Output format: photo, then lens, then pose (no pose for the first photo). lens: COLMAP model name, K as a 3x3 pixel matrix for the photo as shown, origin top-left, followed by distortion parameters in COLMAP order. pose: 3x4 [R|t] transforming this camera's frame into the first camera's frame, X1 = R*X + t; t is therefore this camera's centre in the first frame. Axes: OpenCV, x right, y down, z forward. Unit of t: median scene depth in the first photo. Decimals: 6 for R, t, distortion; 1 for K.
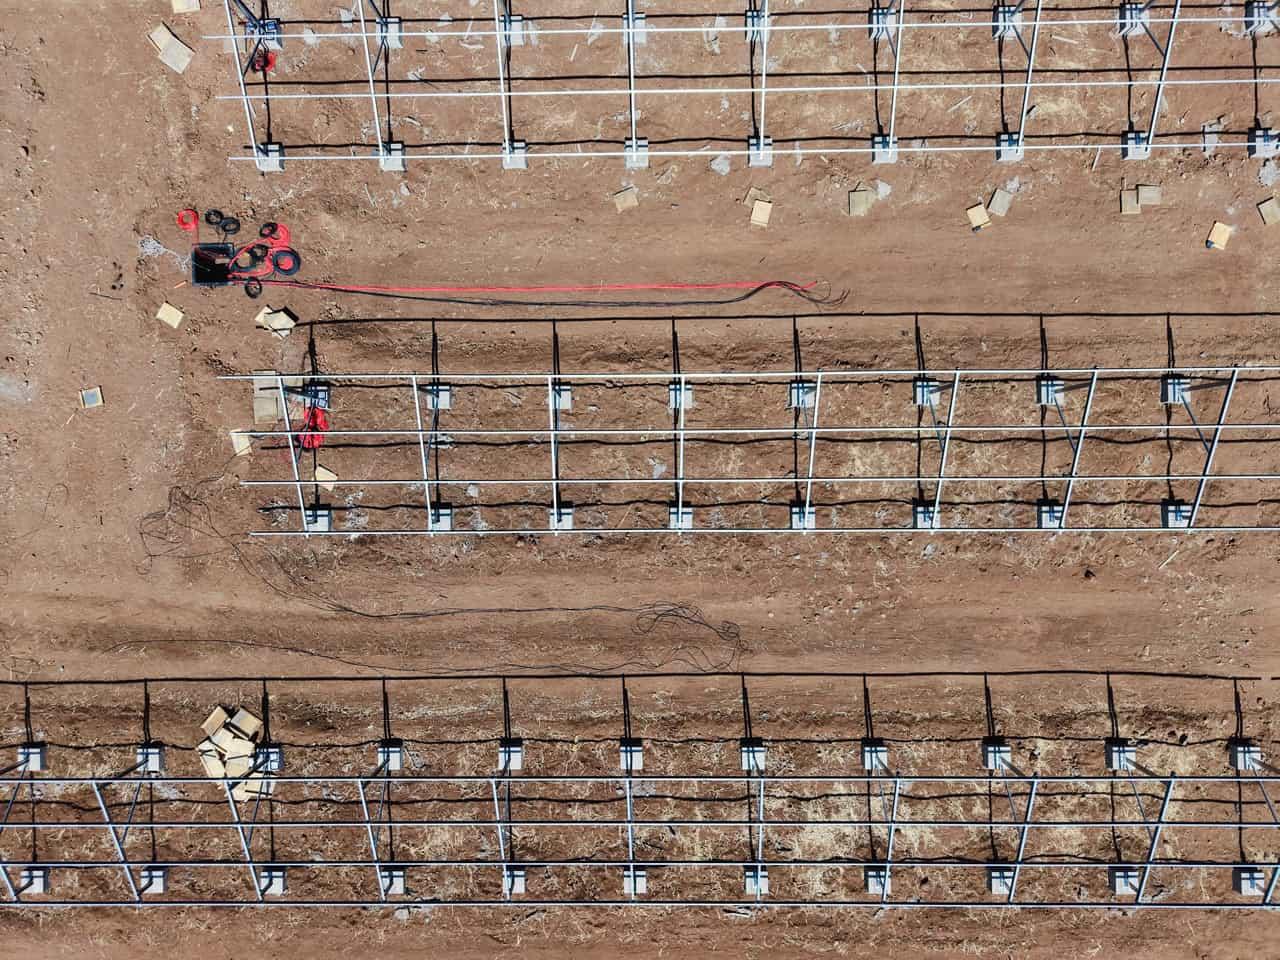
lens RADIAL K [[856.2, 0, 628.7], [0, 856.2, 486.0], [0, 0, 1]] dist [0.026593, -0.022041]
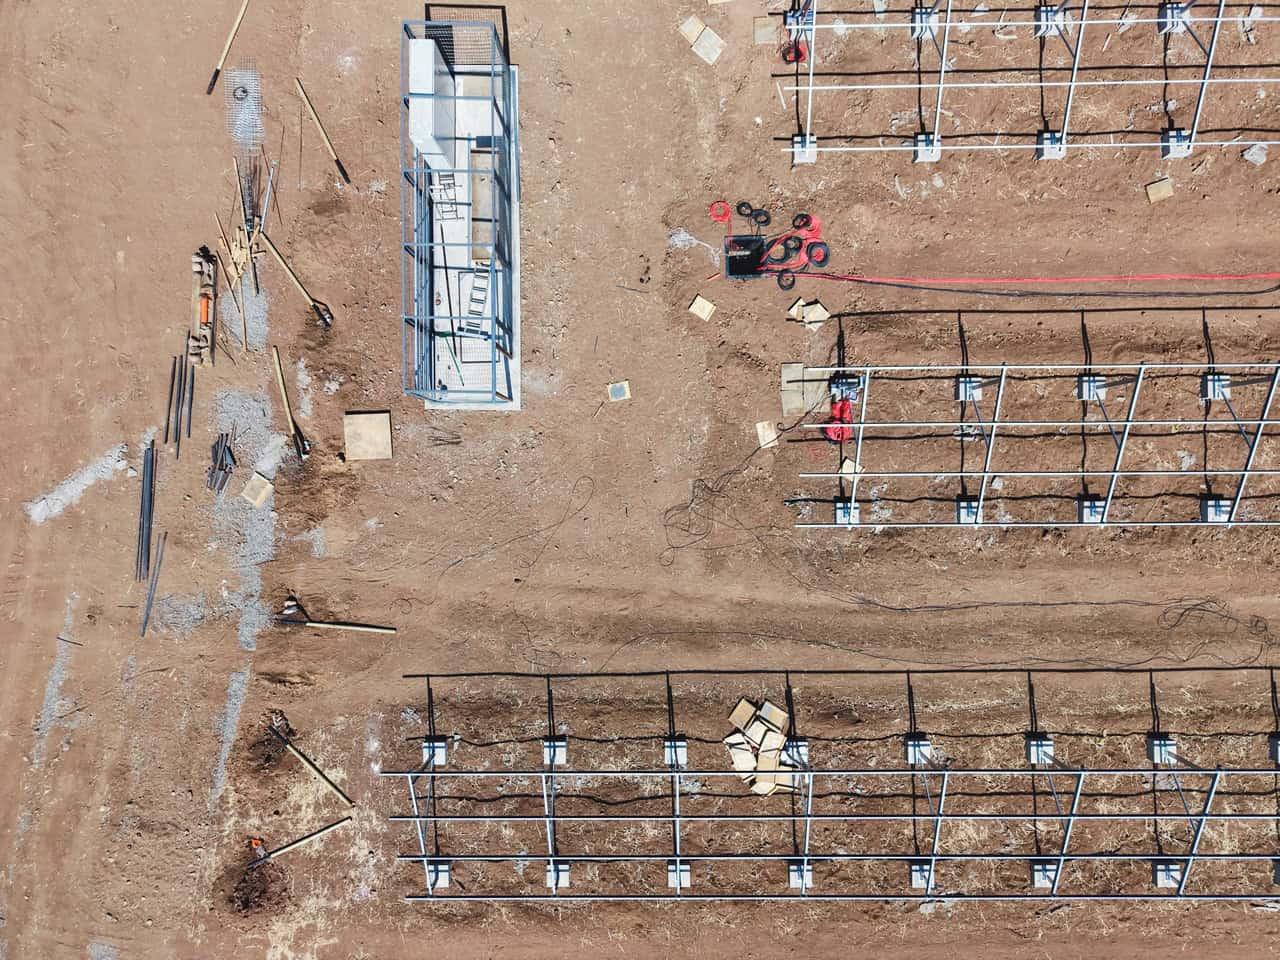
lens RADIAL K [[856.2, 0, 680.5], [0, 856.2, 482.5], [0, 0, 1]] dist [0.026593, -0.022041]
pose [[0.999964, -0.000268, 0.008463, -0.559604], [0.000255, 0.999999, 0.001539, 0.002959], [-0.008464, -0.001537, 0.999963, 0.006793]]
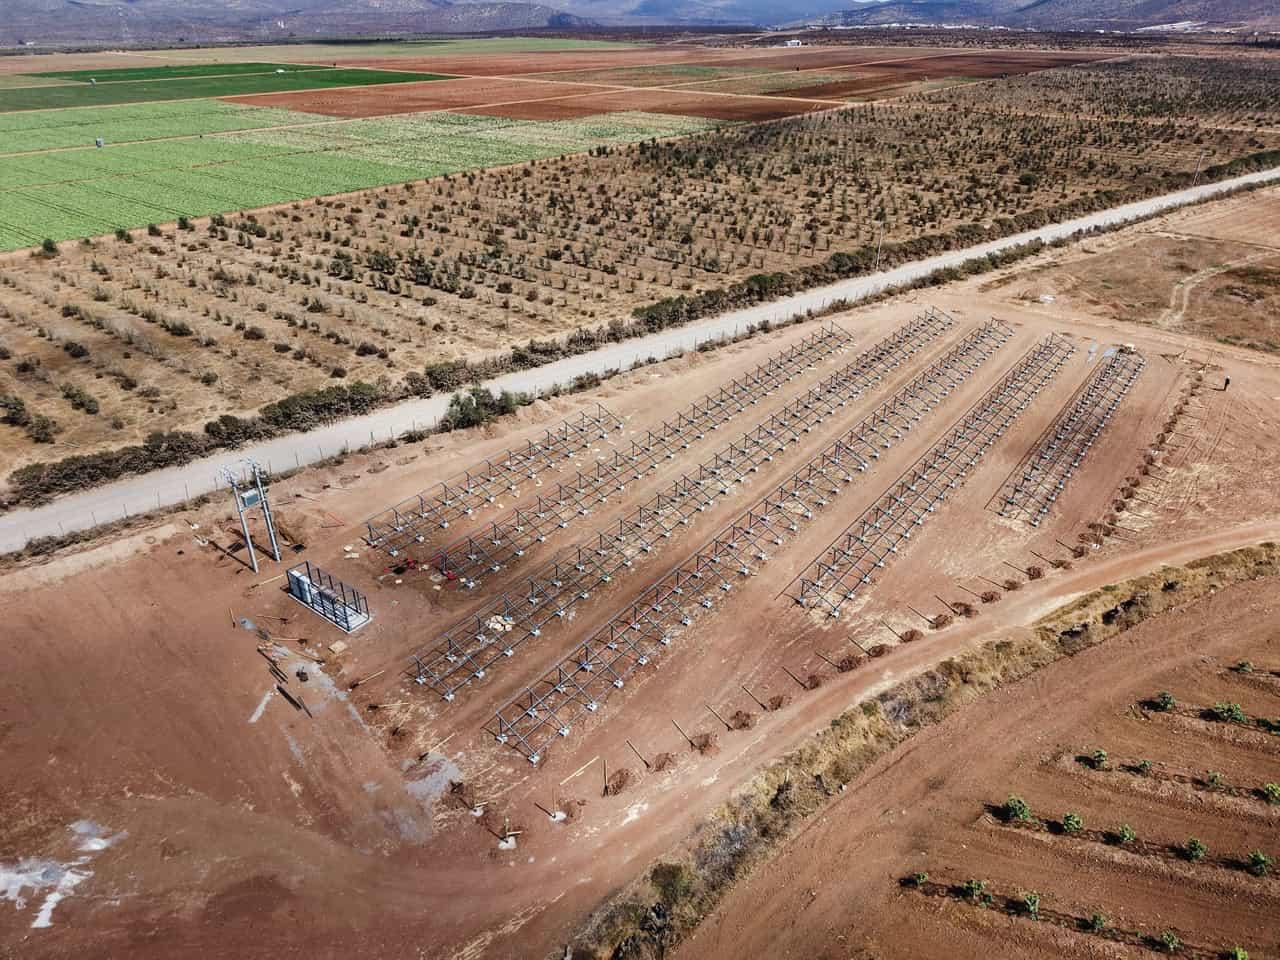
lens RADIAL K [[856.2, 0, 642.0], [0, 856.2, 474.9], [0, 0, 1]] dist [0.026593, -0.022041]
pose [[0.613820, -0.364505, 0.700258, -2.195717], [0.789356, 0.296750, -0.537453, 2.318202], [-0.011897, 0.882653, 0.469875, -1.032820]]
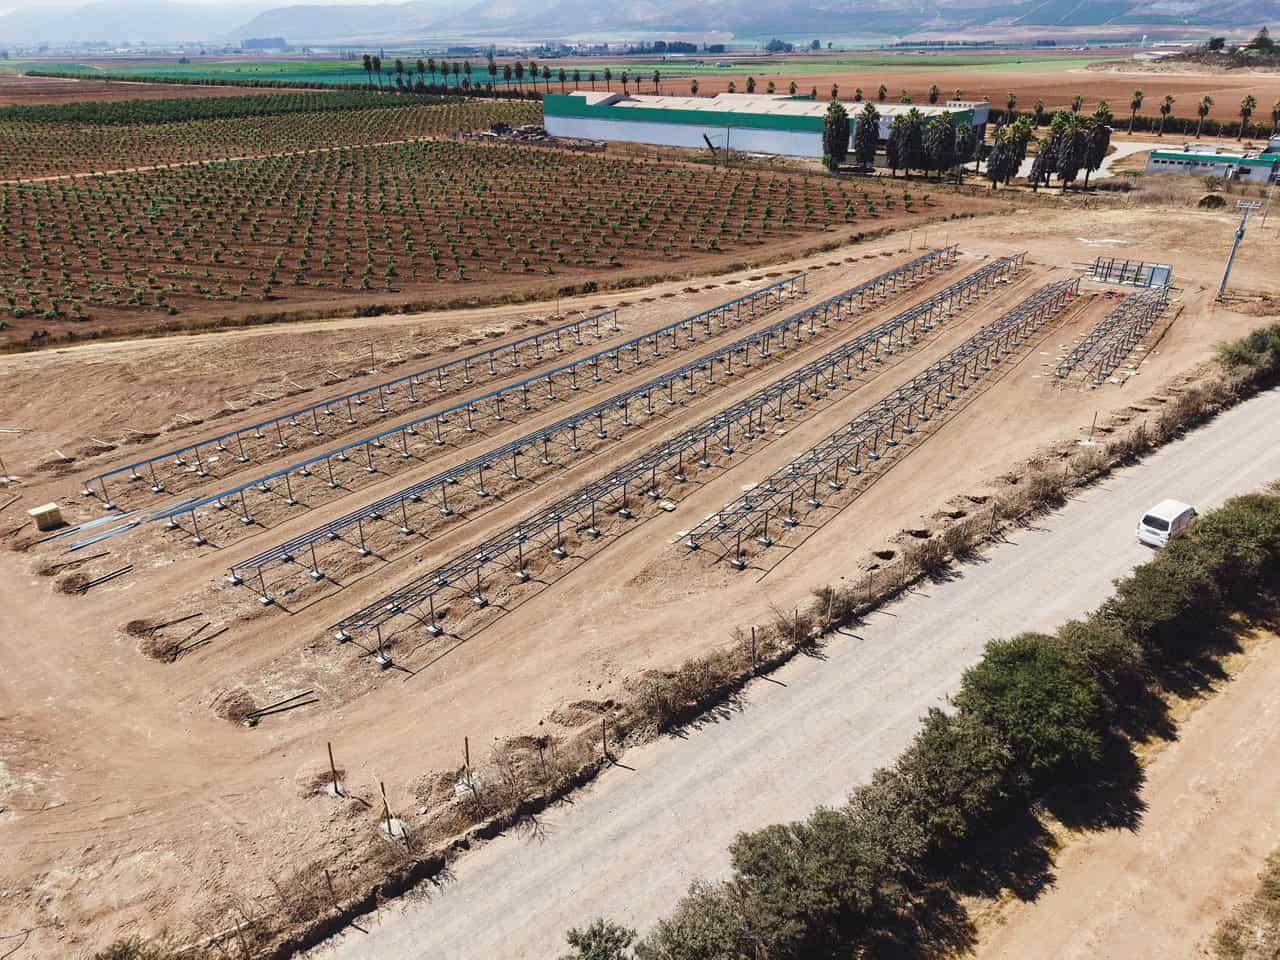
lens RADIAL K [[856.2, 0, 635.4], [0, 856.2, 486.4], [0, 0, 1]] dist [0.026593, -0.022041]
pose [[-0.613543, 0.375923, -0.694440, 4.734899], [-0.789545, -0.276960, 0.547642, -1.066466], [0.013539, 0.884294, 0.466735, -0.302365]]
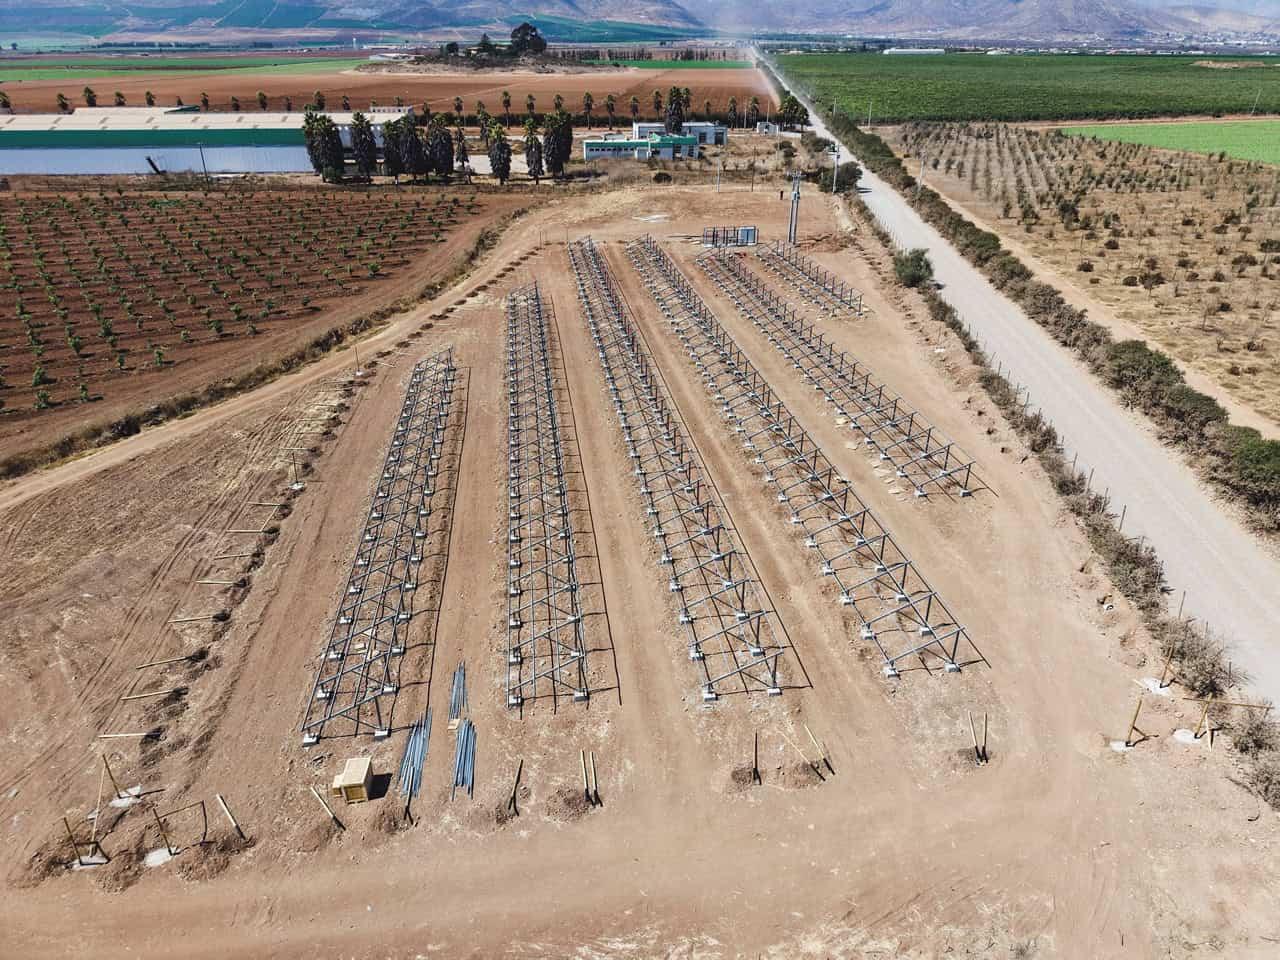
lens RADIAL K [[856.2, 0, 640.0], [0, 856.2, 488.3], [0, 0, 1]] dist [0.026593, -0.022041]
pose [[0.127639, 0.468488, -0.874201, 5.334377], [-0.991820, 0.061120, -0.112057, 1.165254], [0.000934, 0.881353, 0.472457, -0.376563]]
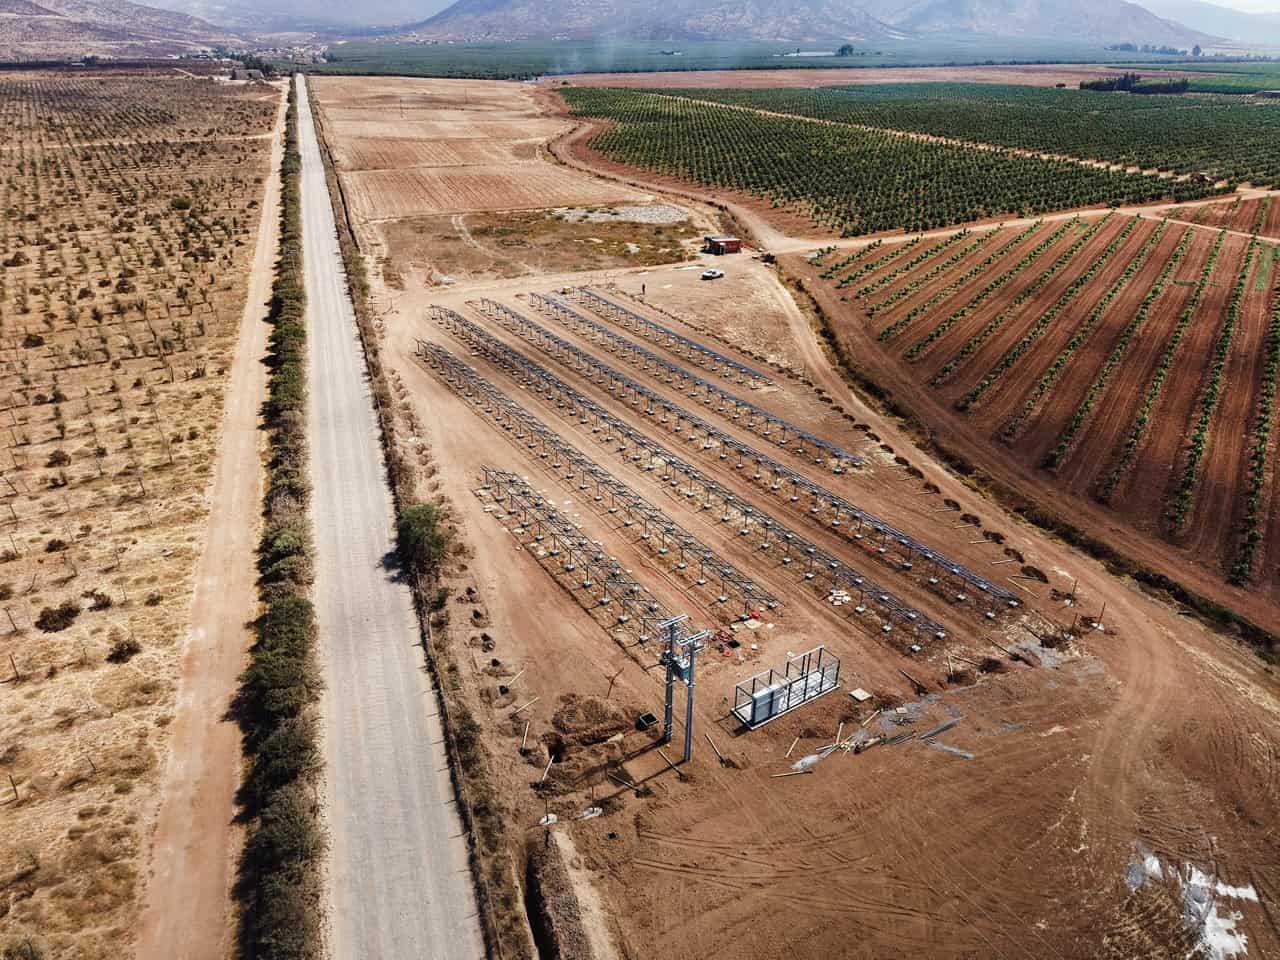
lens RADIAL K [[856.2, 0, 636.0], [0, 856.2, 479.8], [0, 0, 1]] dist [0.026593, -0.022041]
pose [[-0.541600, -0.376310, 0.751705, -2.433986], [0.840636, -0.242493, 0.484280, -1.943872], [0.000044, 0.894197, 0.447675, -0.975402]]
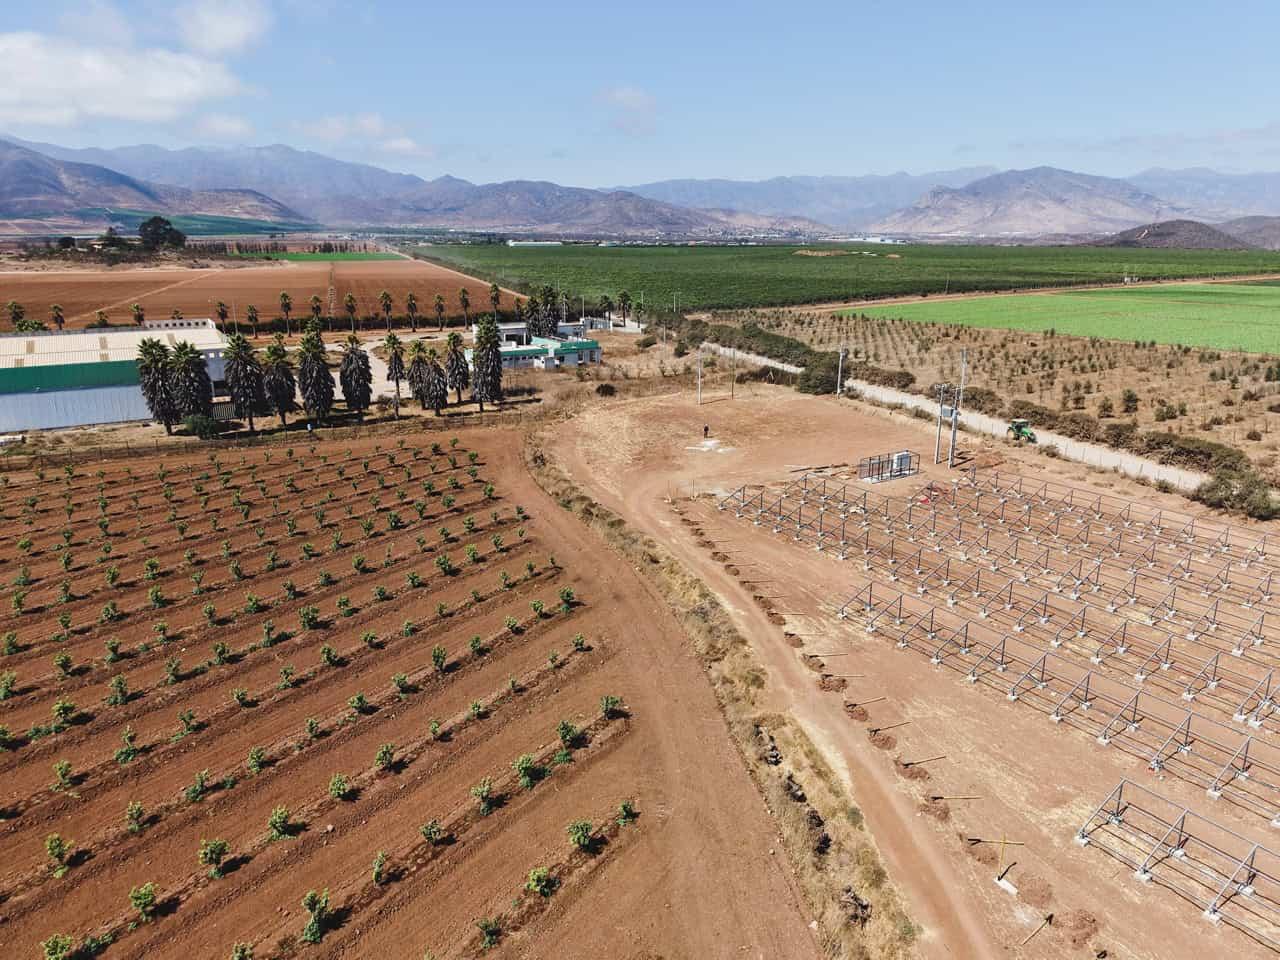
lens RADIAL K [[856.2, 0, 635.9], [0, 856.2, 477.8], [0, 0, 1]] dist [0.026593, -0.022041]
pose [[0.531732, 0.242873, -0.811341, 2.429353], [-0.846908, 0.149439, -0.510308, 3.456765], [-0.002694, 0.958478, 0.285152, -0.387617]]
